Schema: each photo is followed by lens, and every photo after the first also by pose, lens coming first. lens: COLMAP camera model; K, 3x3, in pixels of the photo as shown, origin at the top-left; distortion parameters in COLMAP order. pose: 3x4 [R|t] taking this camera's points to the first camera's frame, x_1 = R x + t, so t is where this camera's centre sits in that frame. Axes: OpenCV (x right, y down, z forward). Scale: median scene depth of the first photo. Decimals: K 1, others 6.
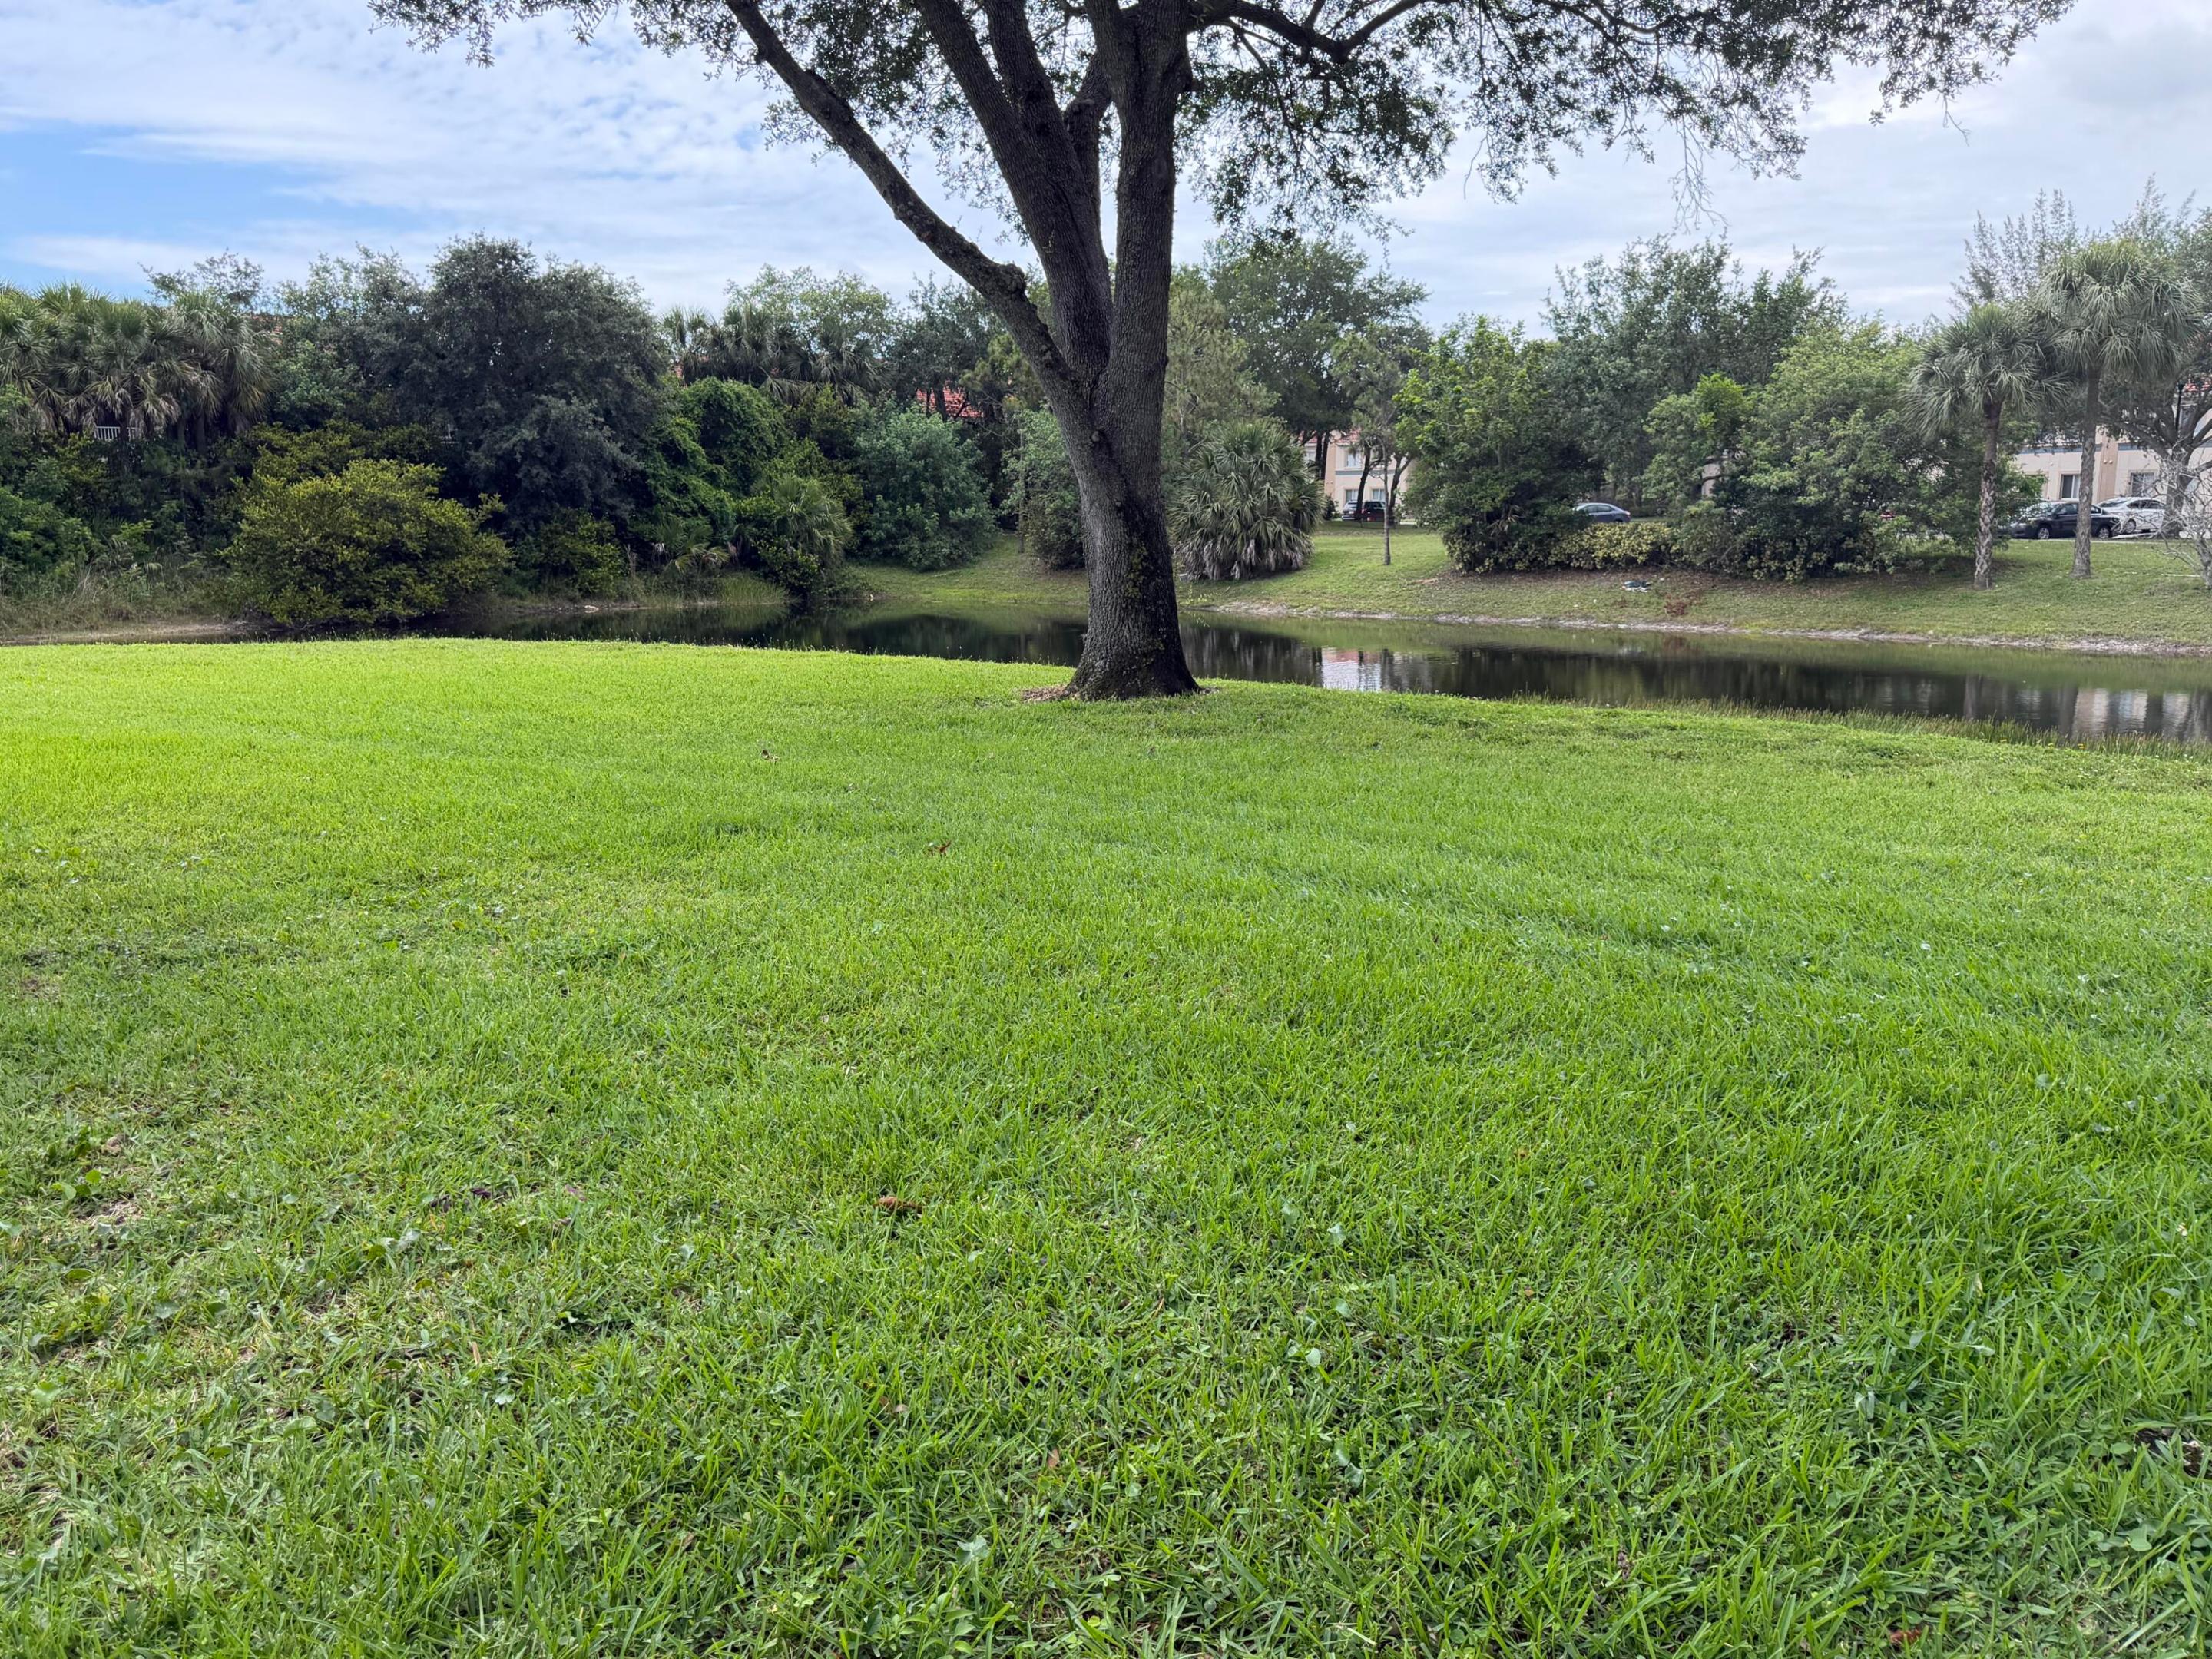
lens RADIAL K [[1754.5, 0, 1115.7], [0, 1754.5, 838.6], [0, 0, 1]] dist [0.182859, -0.358092]
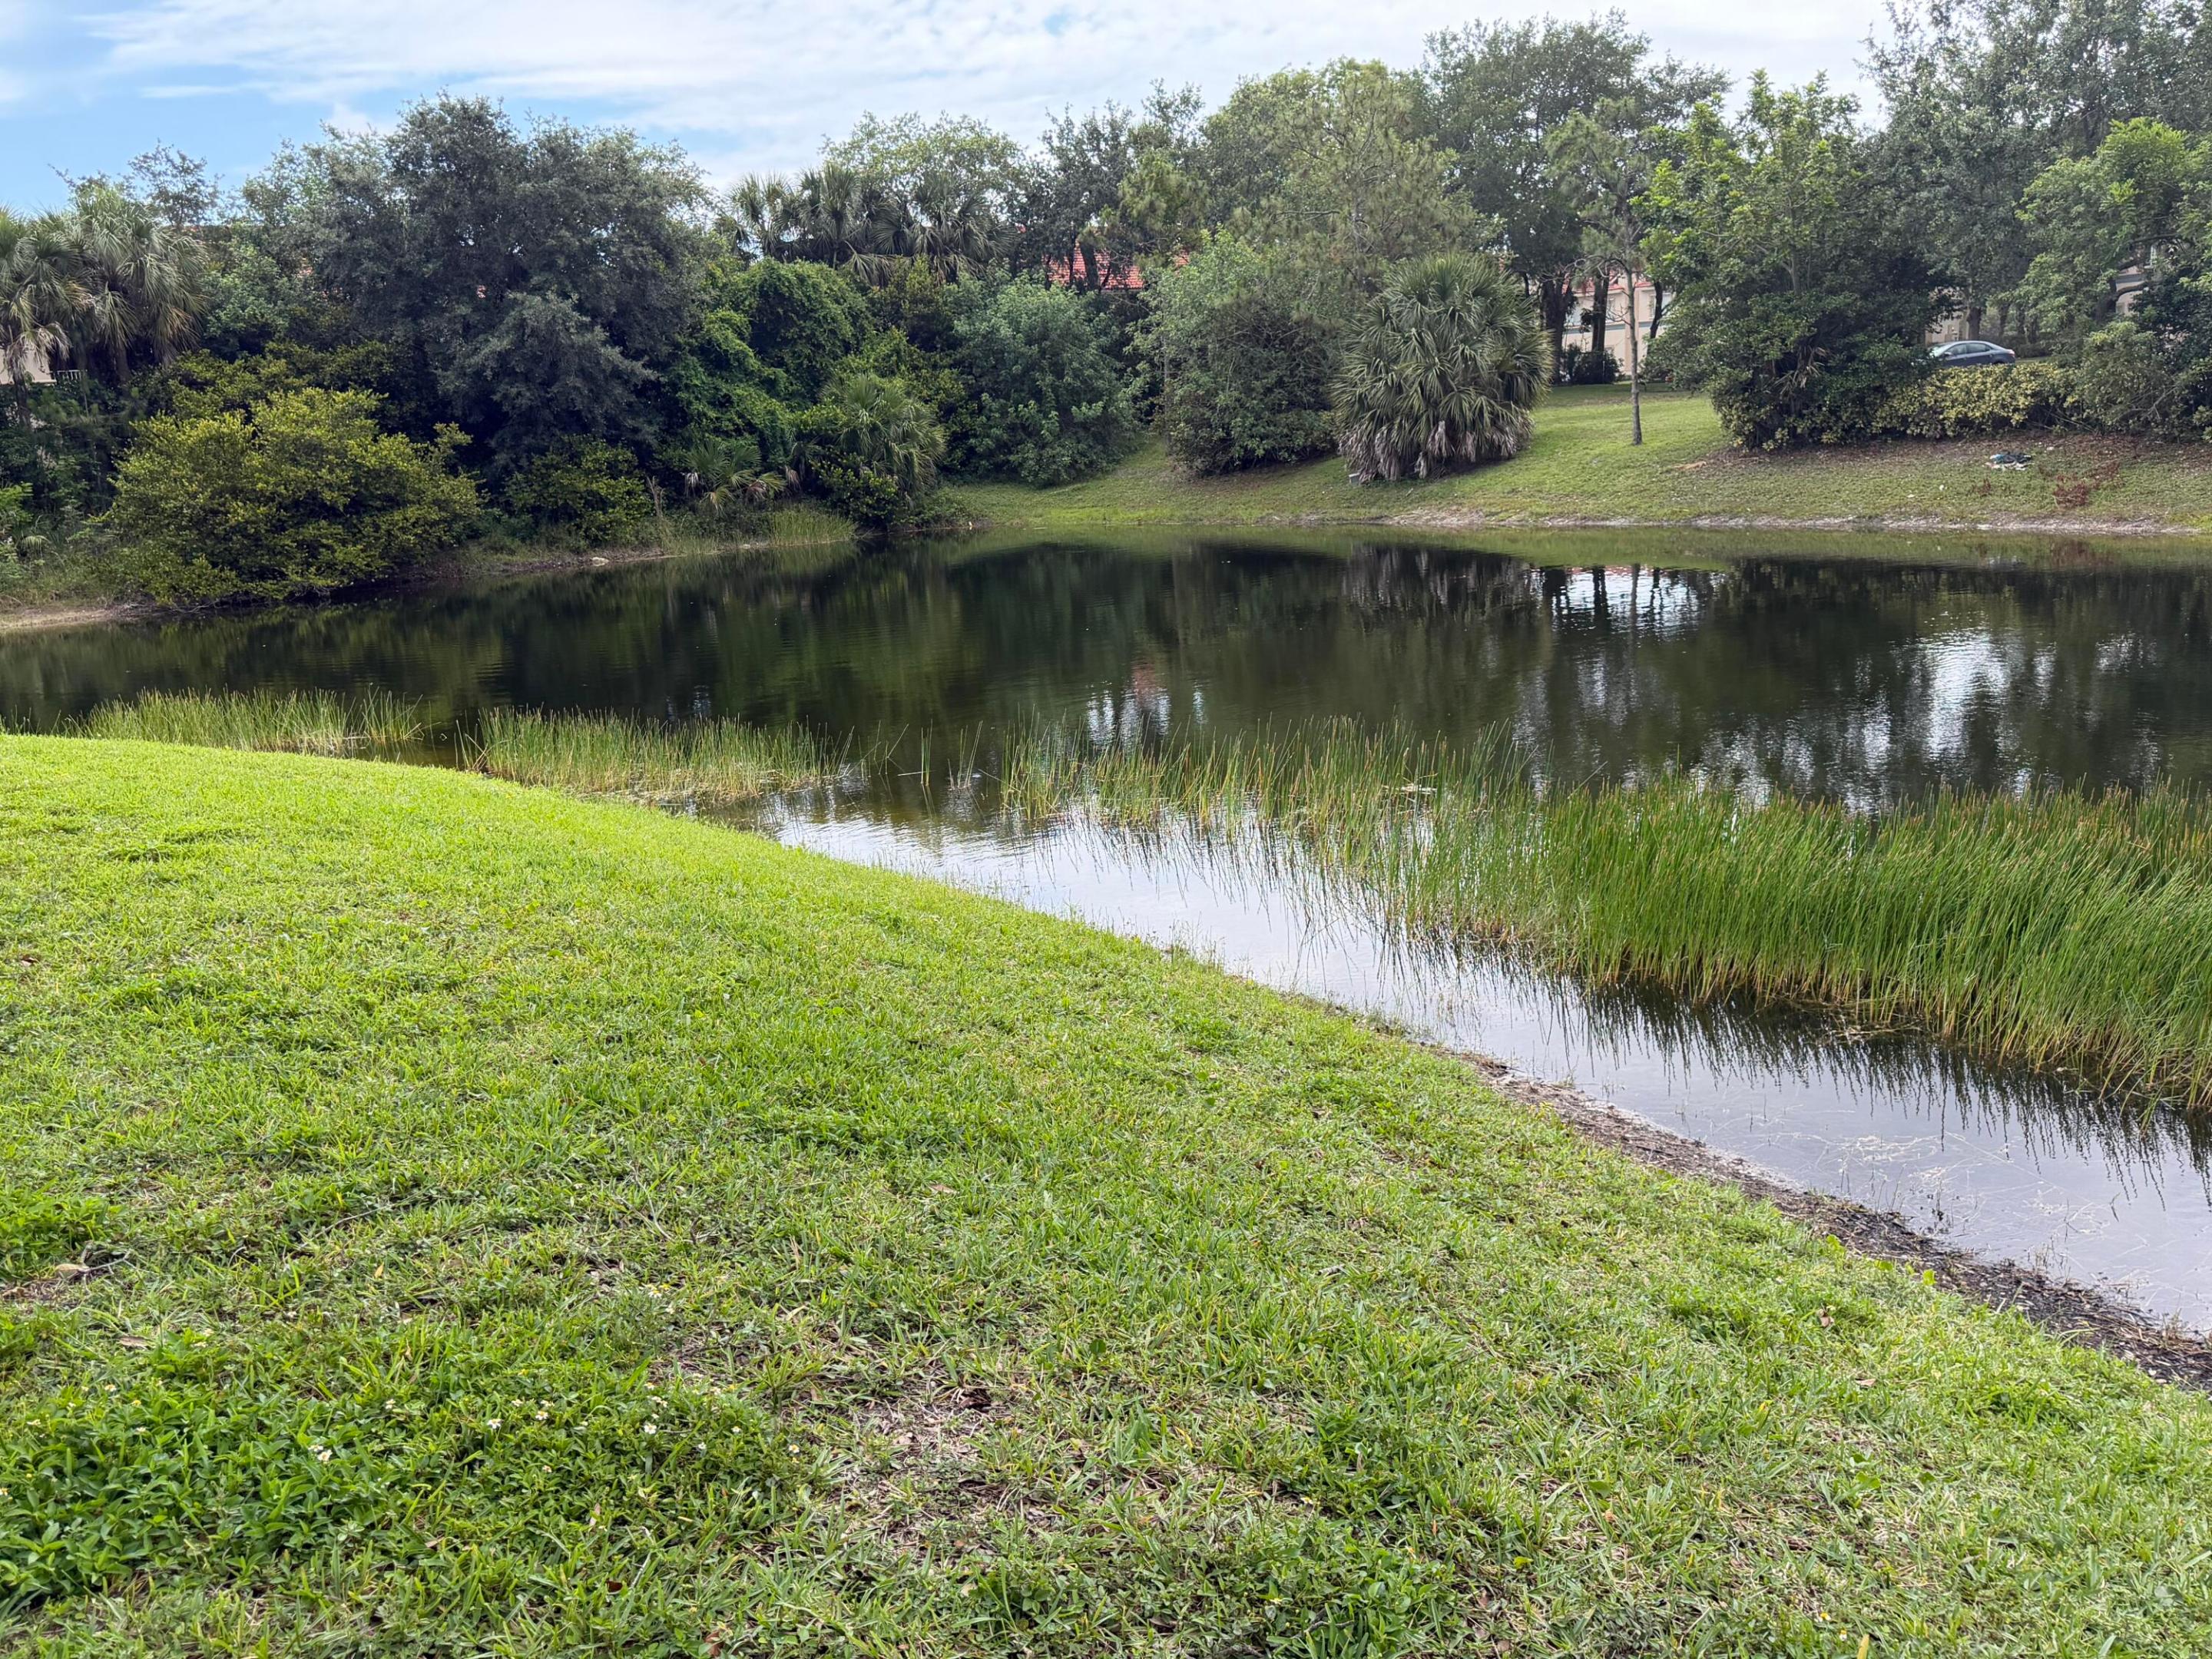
lens RADIAL K [[1801.7, 0, 1100.2], [0, 1801.7, 838.0], [0, 0, 1]] dist [0.185361, -0.386564]
pose [[0.981948, -0.016473, -0.188433, 0.084431], [0.026166, 0.998453, 0.049069, -0.042723], [0.187333, -0.053114, 0.980859, 0.251532]]
